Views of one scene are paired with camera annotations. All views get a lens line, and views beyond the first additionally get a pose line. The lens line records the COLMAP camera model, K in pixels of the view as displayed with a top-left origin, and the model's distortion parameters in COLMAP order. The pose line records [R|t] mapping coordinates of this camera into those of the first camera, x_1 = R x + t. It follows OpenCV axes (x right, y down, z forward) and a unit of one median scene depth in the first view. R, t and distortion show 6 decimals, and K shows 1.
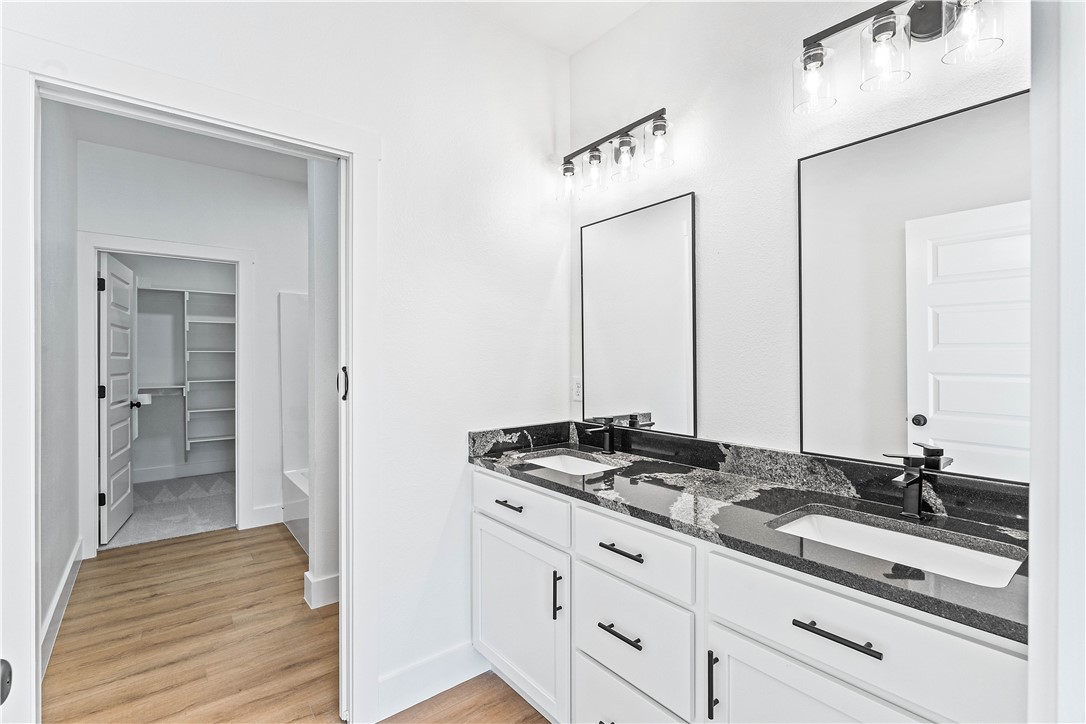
lens RADIAL K [[499.9, 0, 540.9], [0, 499.9, 356.8], [0, 0, 1]] dist [-0.001745, -0.000383]
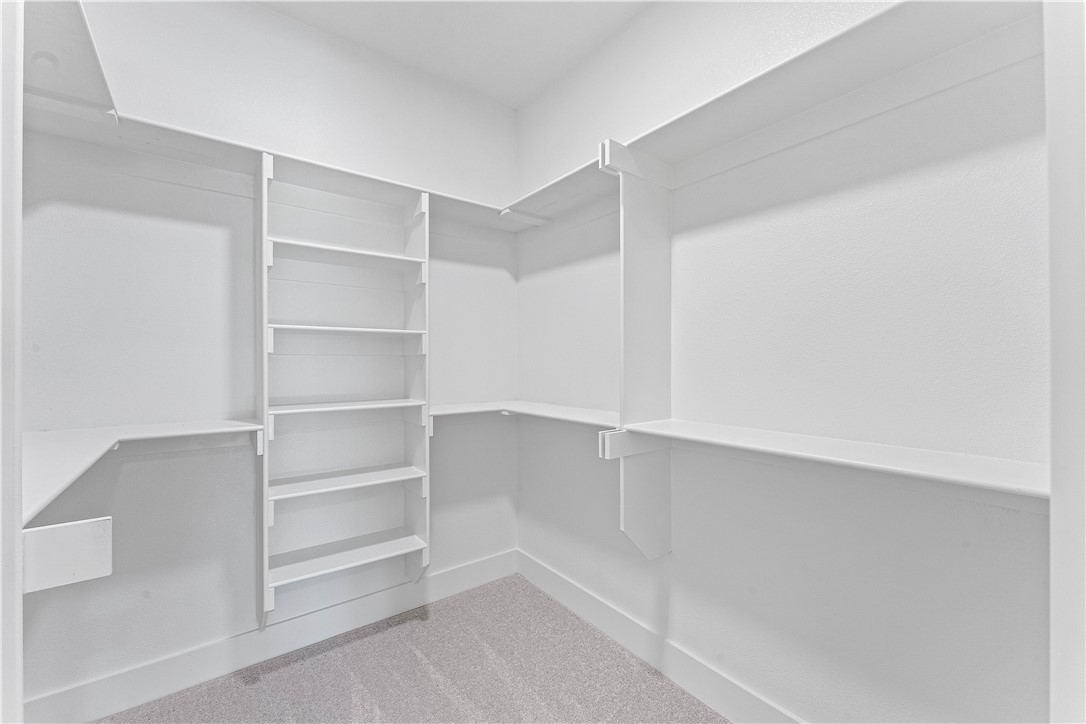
lens RADIAL K [[440.4, 0, 543.0], [0, 440.4, 362.0], [0, 0, 1]] dist [0.002387, 0.000232]
pose [[0.999225, 0.003633, -0.039185, -0.671966], [-0.003886, 0.999972, -0.006376, 0.022690], [0.039161, 0.006523, 0.999212, 0.933019]]
